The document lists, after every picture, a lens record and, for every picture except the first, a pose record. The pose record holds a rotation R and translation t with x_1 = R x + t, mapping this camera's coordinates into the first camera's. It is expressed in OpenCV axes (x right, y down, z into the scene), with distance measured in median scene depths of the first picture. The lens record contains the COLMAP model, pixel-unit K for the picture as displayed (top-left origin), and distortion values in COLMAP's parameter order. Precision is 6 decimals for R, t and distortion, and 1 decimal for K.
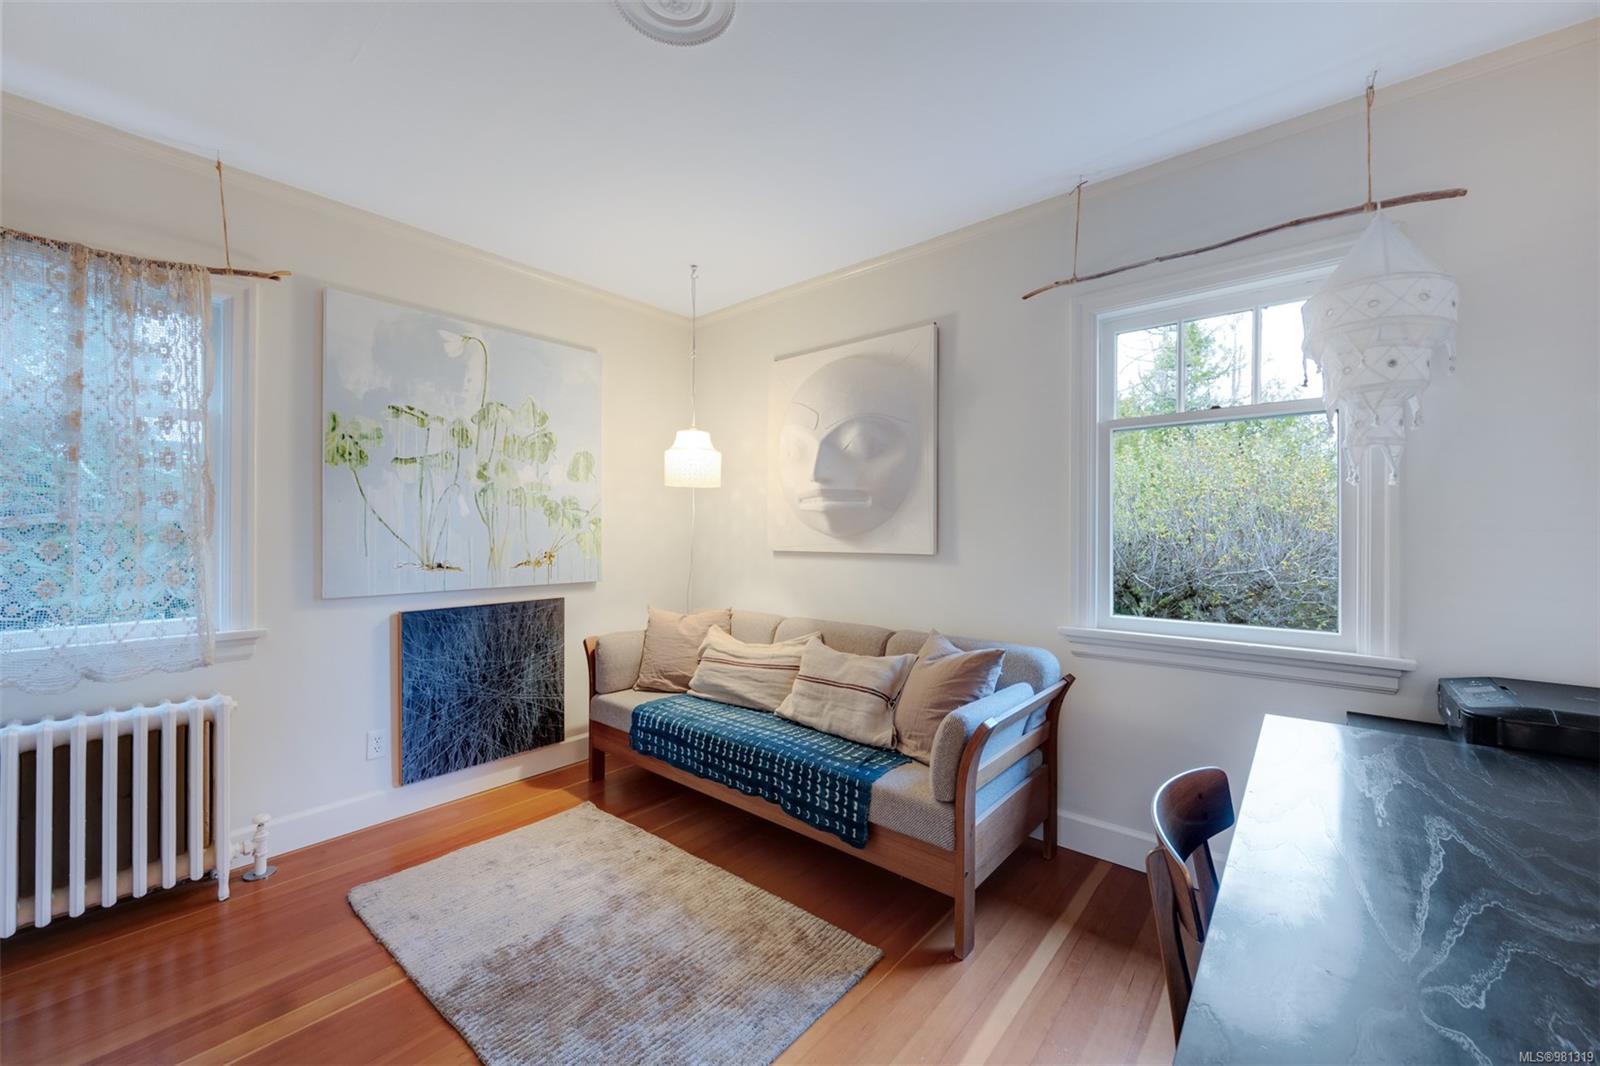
lens RADIAL K [[636.7, 0, 800.0], [0, 636.7, 533.0], [0, 0, 1]] dist [-0.000959, 0.000061]
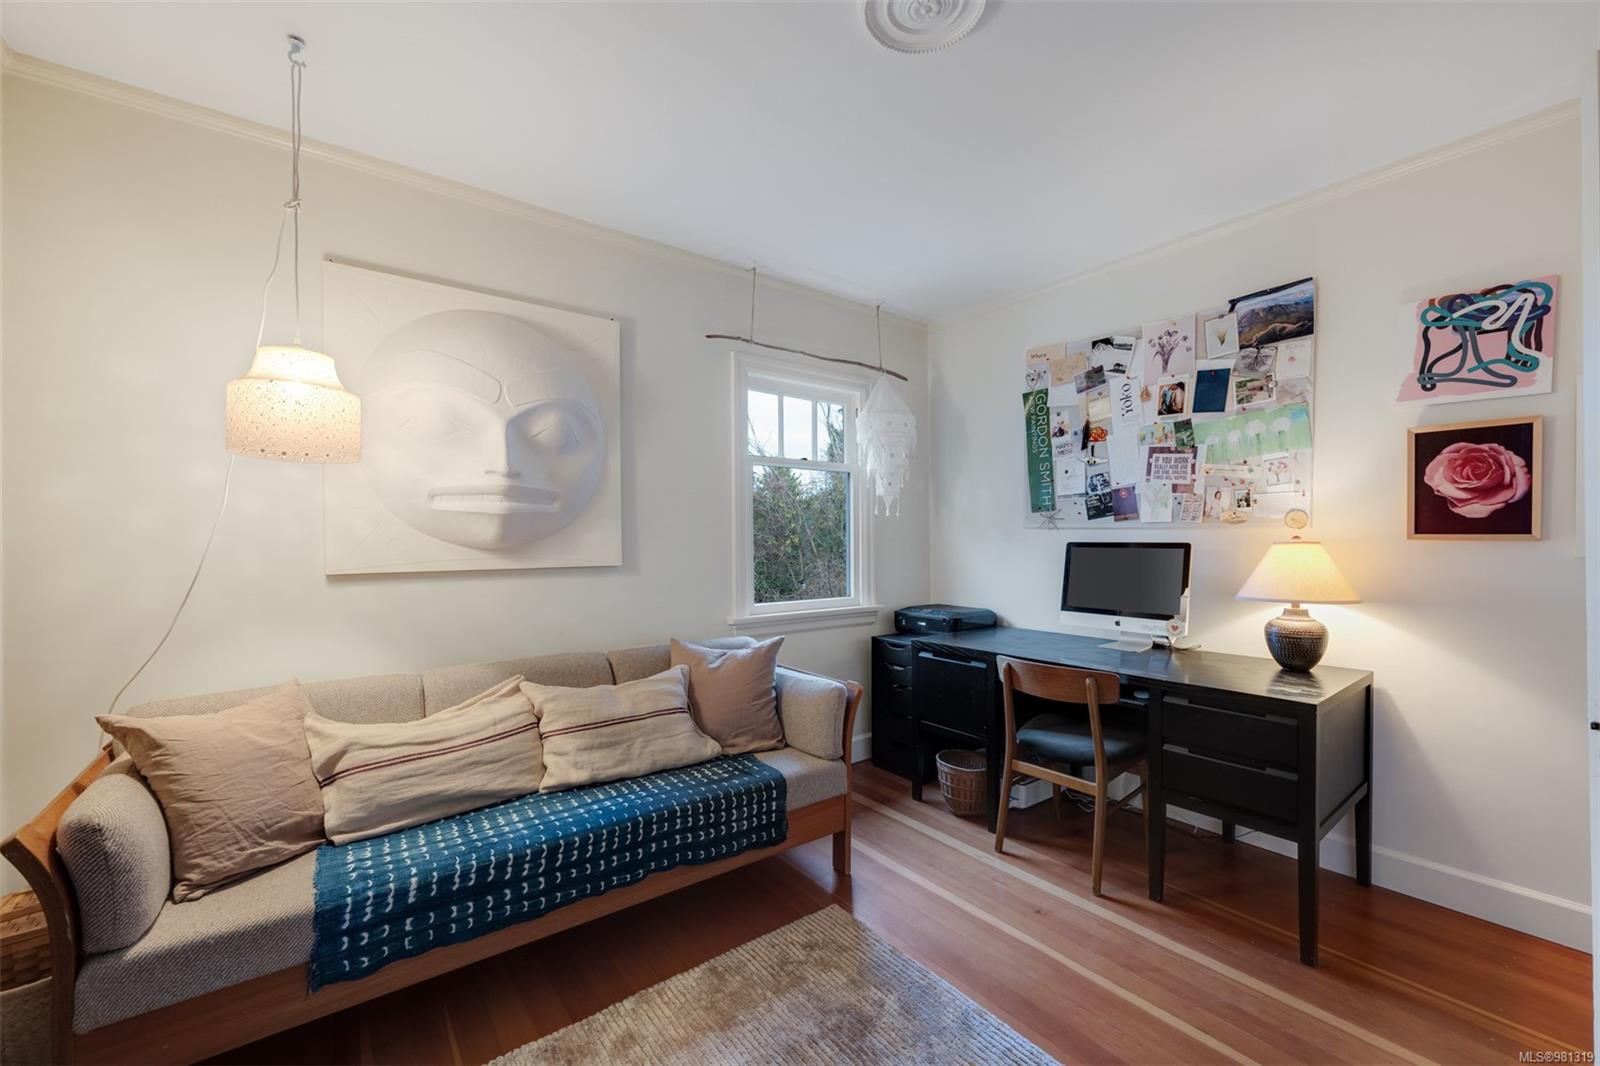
lens RADIAL K [[643.5, 0, 799.7], [0, 643.5, 544.8], [0, 0, 1]] dist [-0.000016, -0.000039]
pose [[0.206898, -0.008570, 0.978325, -0.748623], [0.007242, 0.999948, 0.007228, -0.002229], [-0.978336, 0.005590, 0.206950, 0.600248]]
